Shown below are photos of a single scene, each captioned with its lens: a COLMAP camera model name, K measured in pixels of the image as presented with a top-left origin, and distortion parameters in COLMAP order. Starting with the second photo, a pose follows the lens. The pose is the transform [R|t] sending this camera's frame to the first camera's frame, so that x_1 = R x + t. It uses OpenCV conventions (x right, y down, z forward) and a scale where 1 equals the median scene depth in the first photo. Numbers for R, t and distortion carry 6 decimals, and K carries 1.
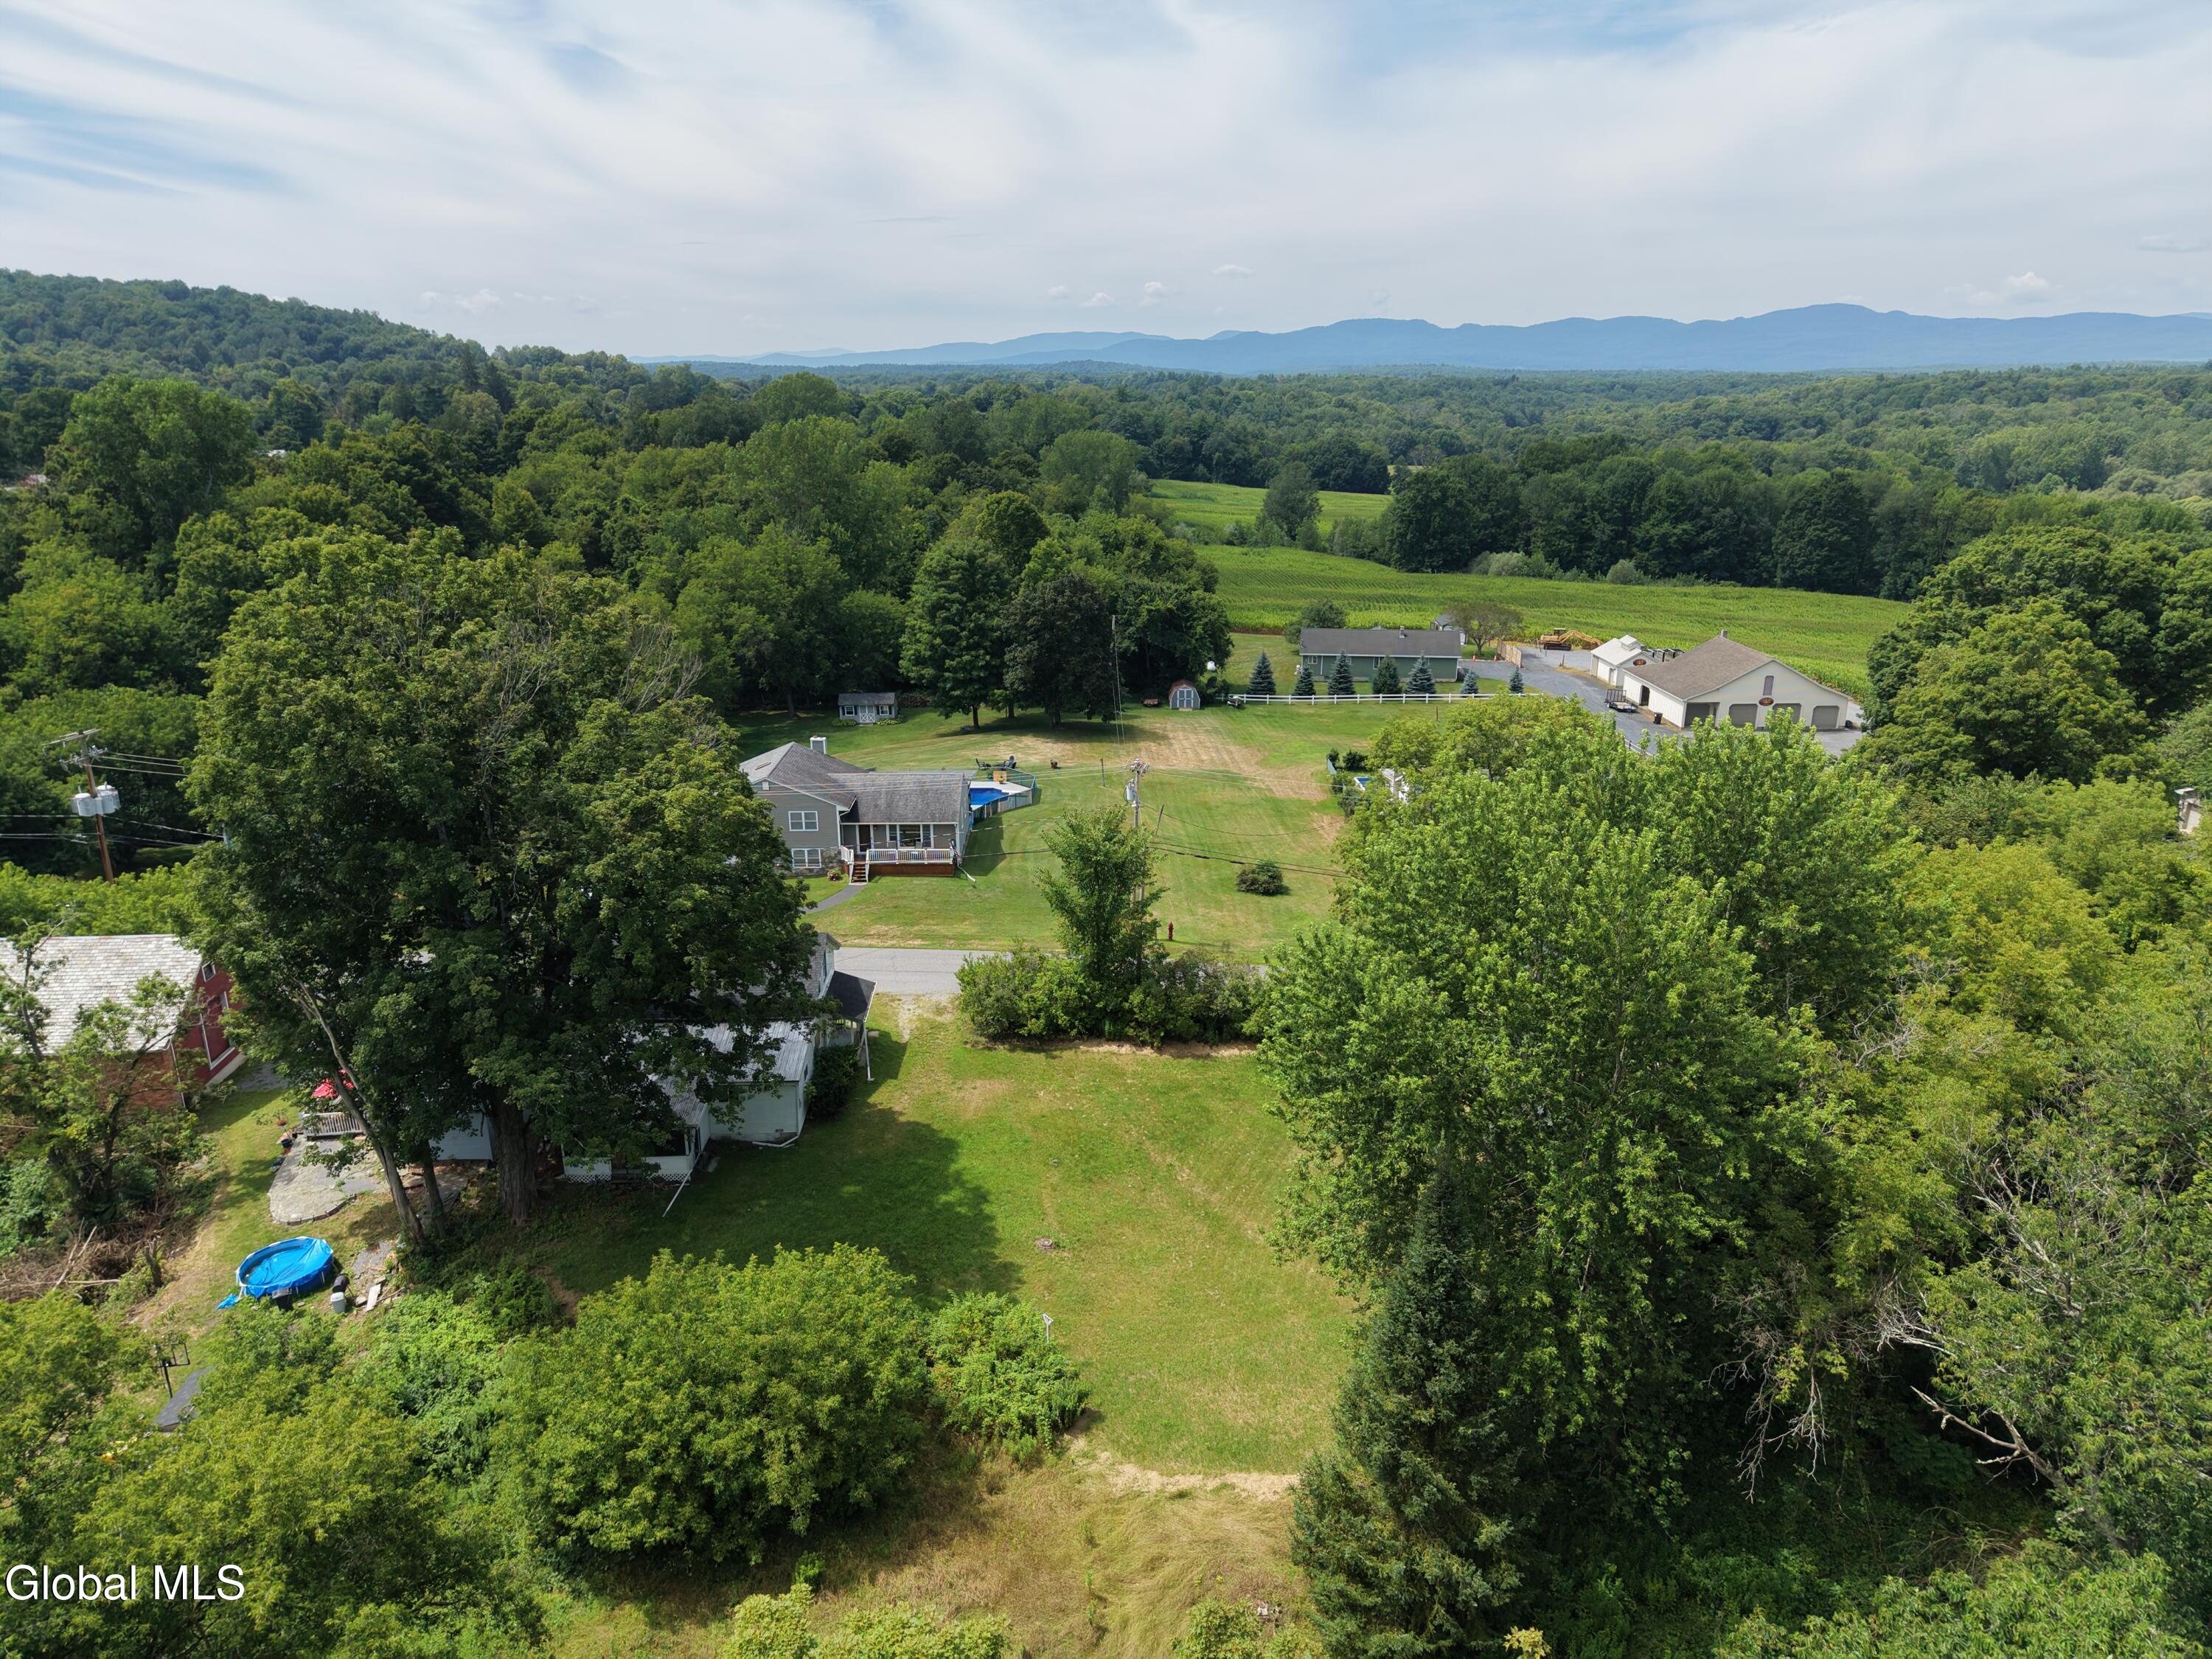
lens RADIAL K [[1475.6, 0, 1104.5], [0, 1475.6, 831.9], [0, 0, 1]] dist [0.052585, -0.038083]
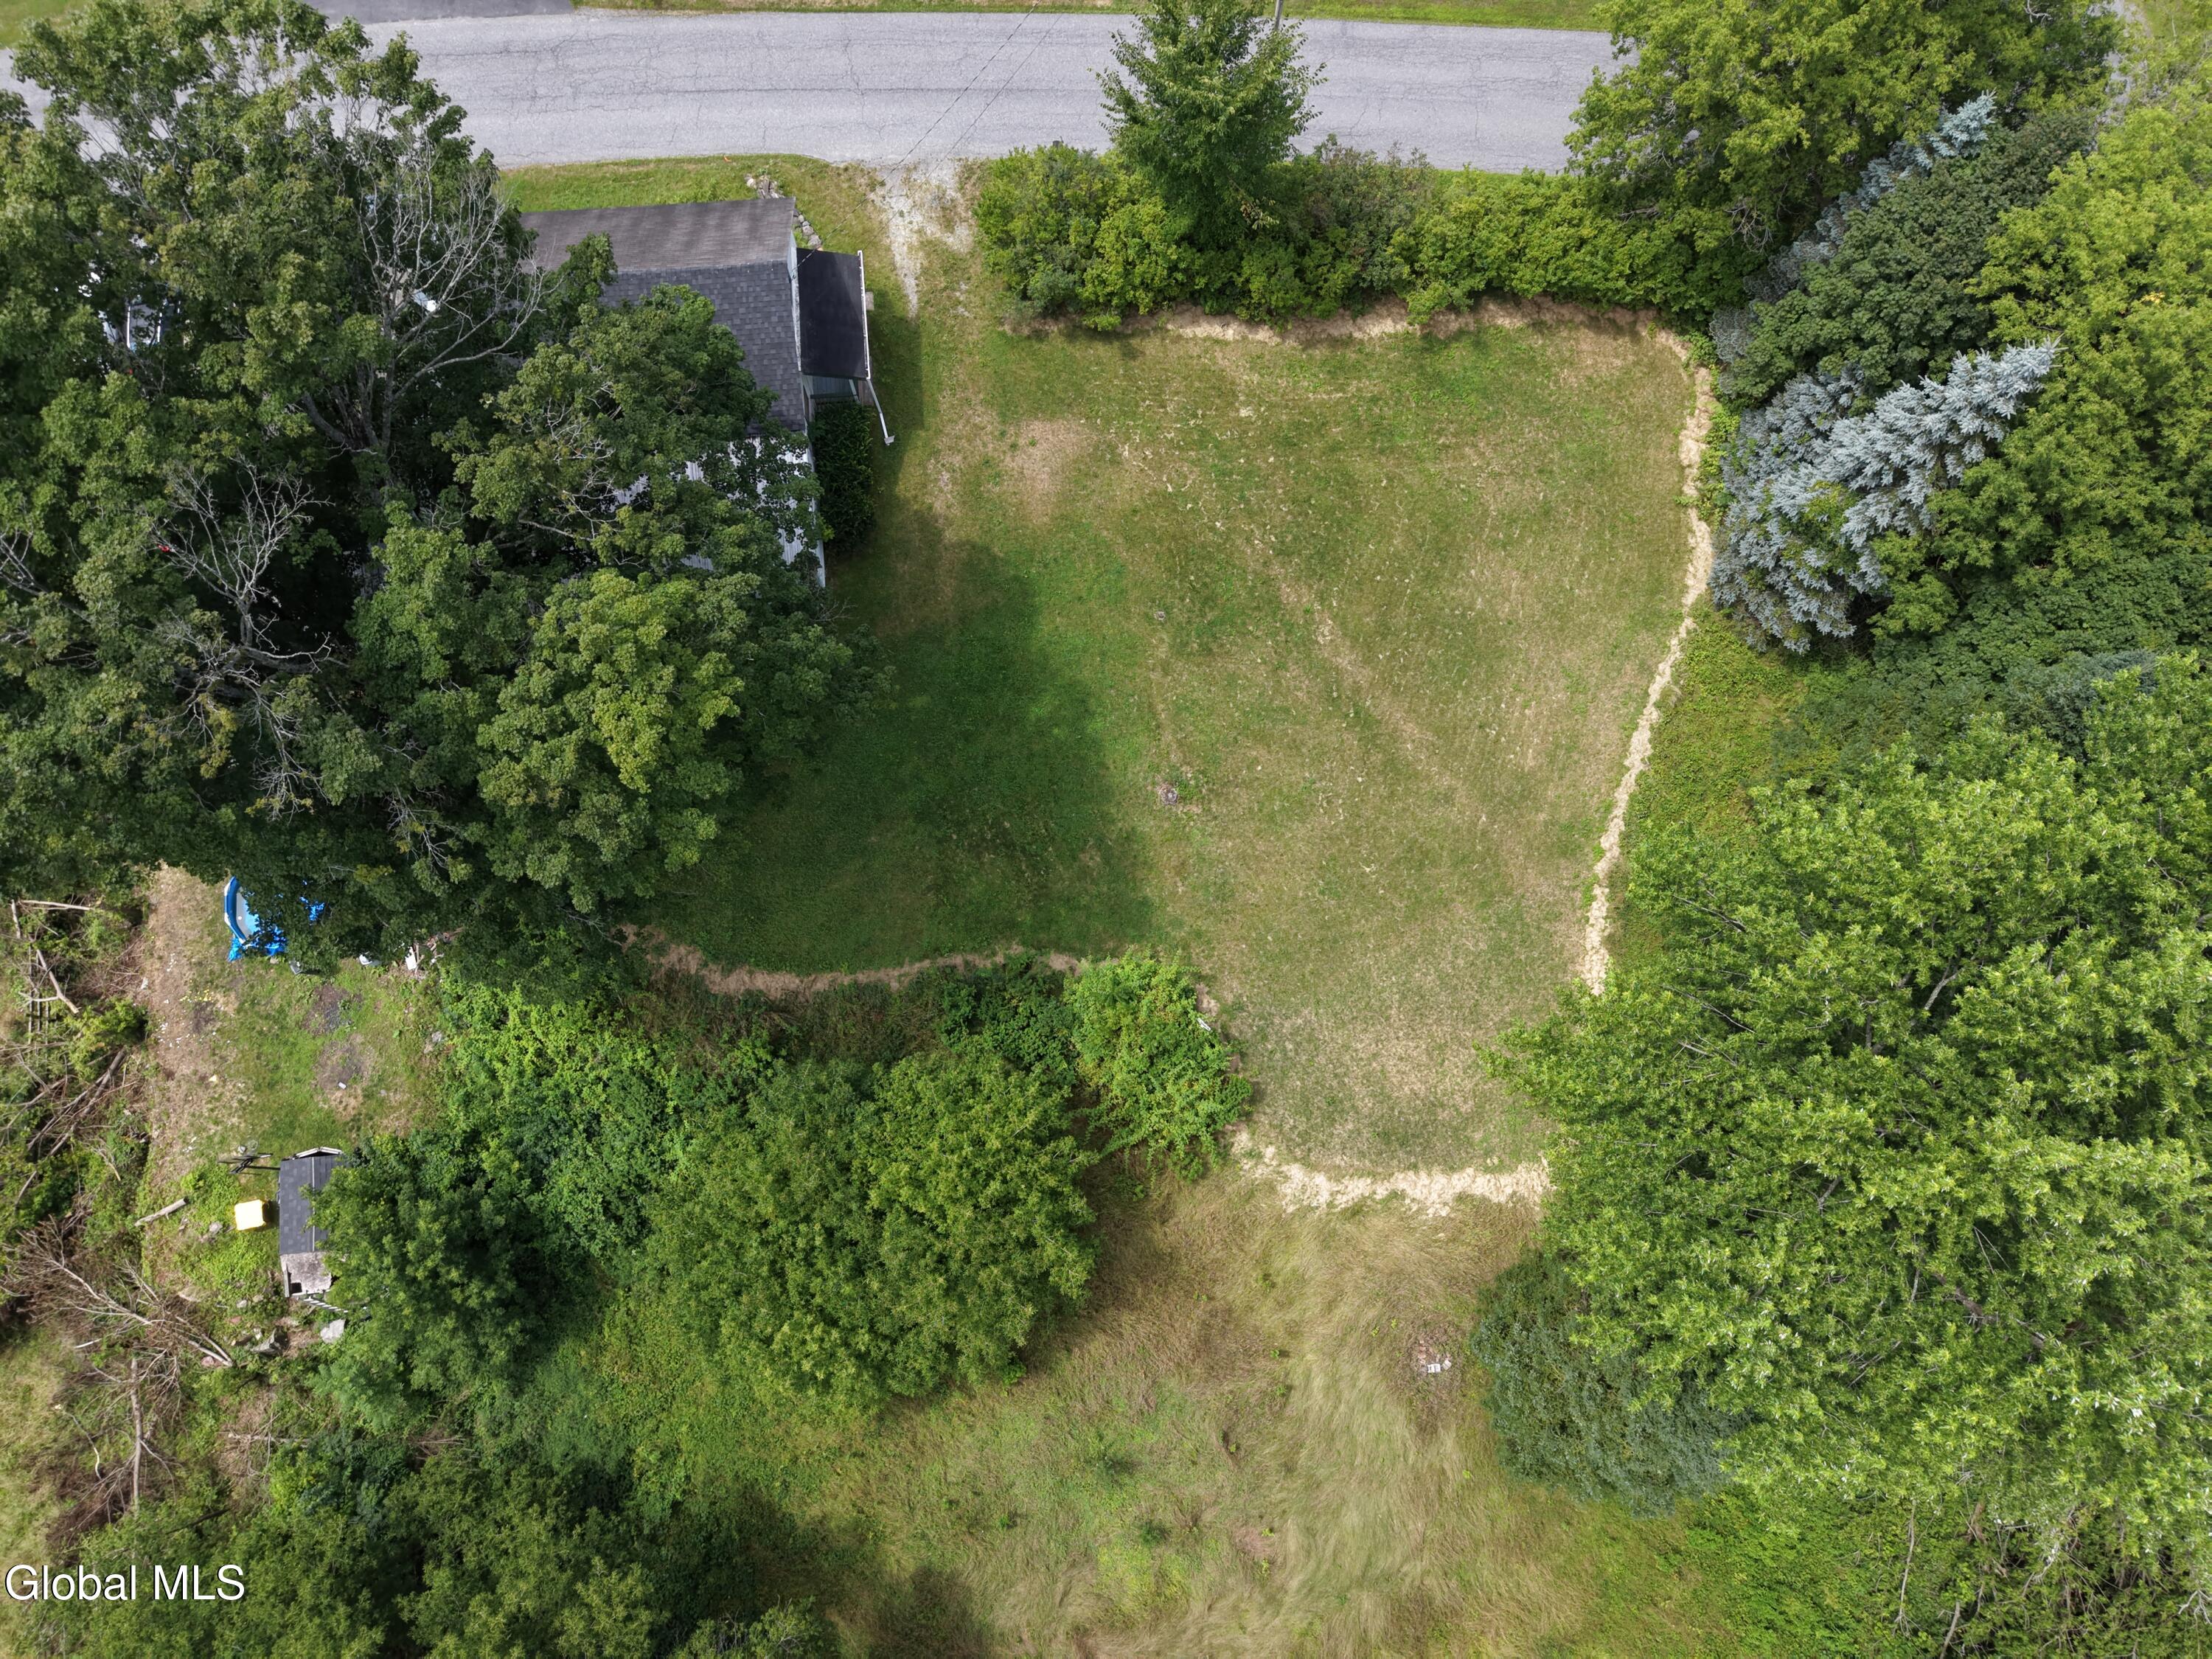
lens RADIAL K [[1475.6, 0, 1102.0], [0, 1475.6, 845.1], [0, 0, 1]] dist [0.052585, -0.038083]
pose [[0.998356, -0.054868, 0.016562, -0.094390], [0.014486, 0.521174, 0.853328, -0.425966], [-0.055452, -0.851685, 0.521112, 0.549890]]
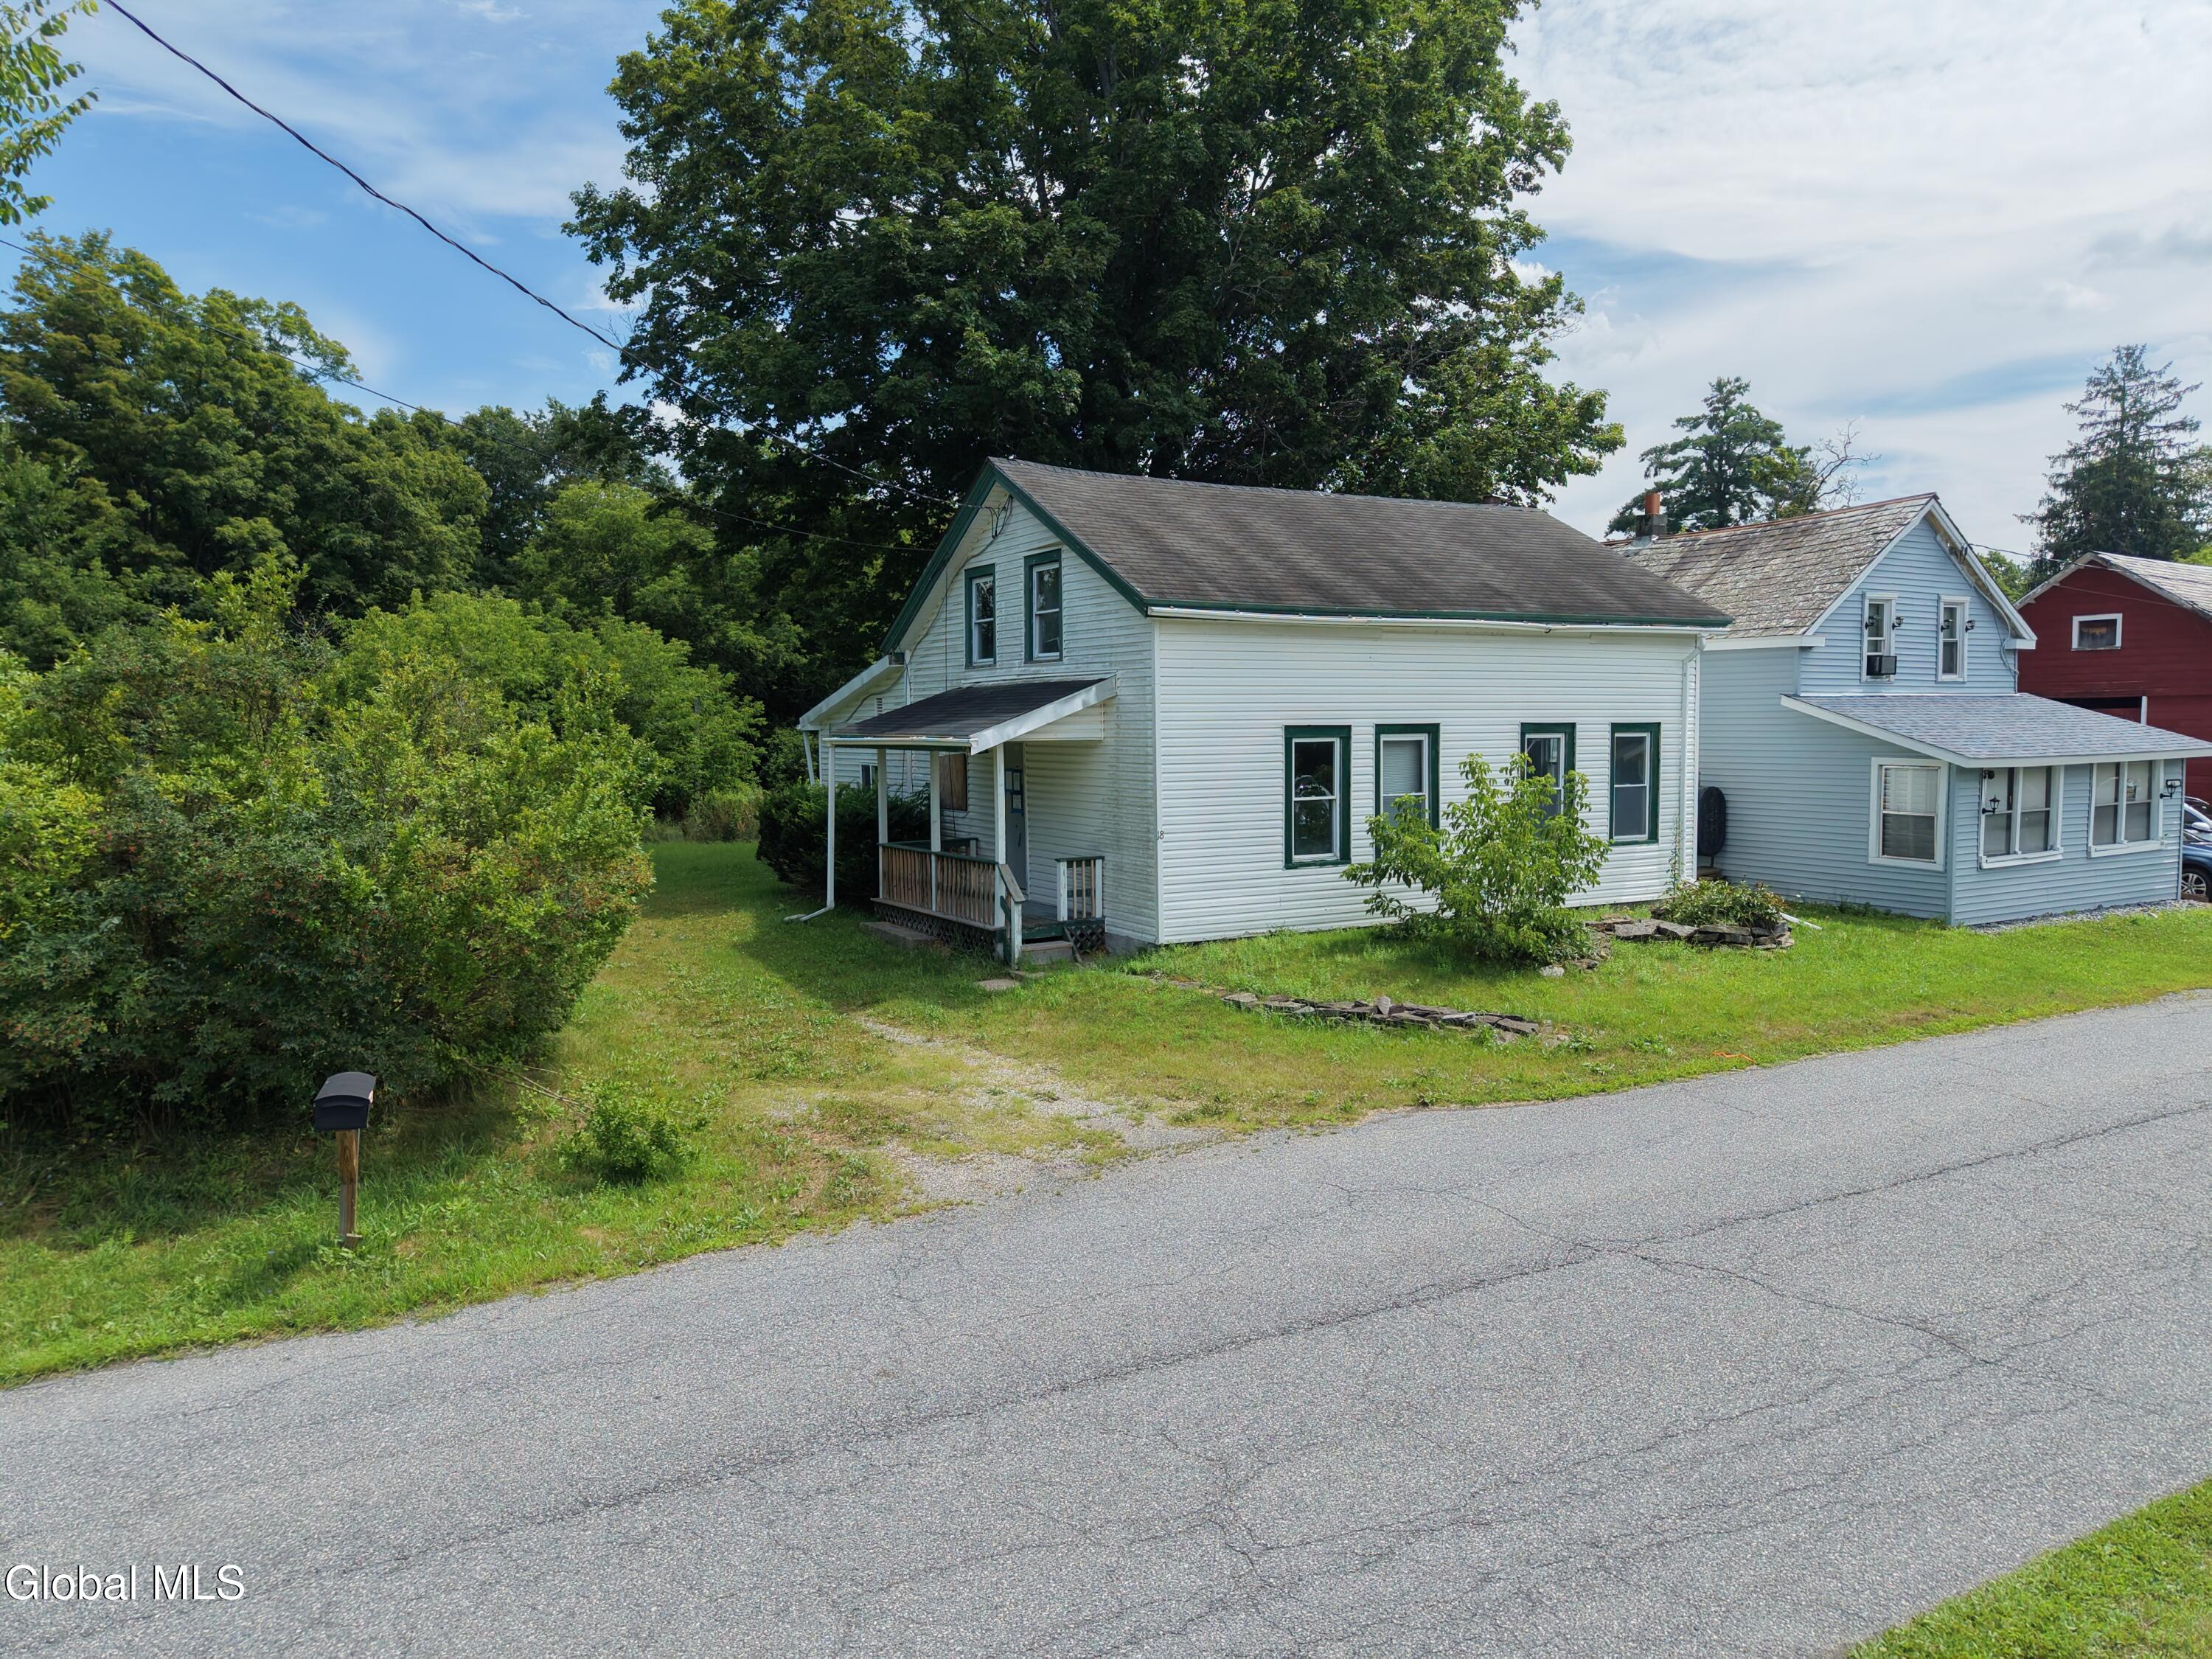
lens RADIAL K [[1475.6, 0, 1094.8], [0, 1475.6, 828.2], [0, 0, 1]] dist [0.052585, -0.038083]
pose [[-0.878691, 0.057117, -0.473962, -0.080596], [-0.125428, 0.930315, 0.344647, 0.044197], [0.460619, 0.362287, -0.810295, 1.566632]]
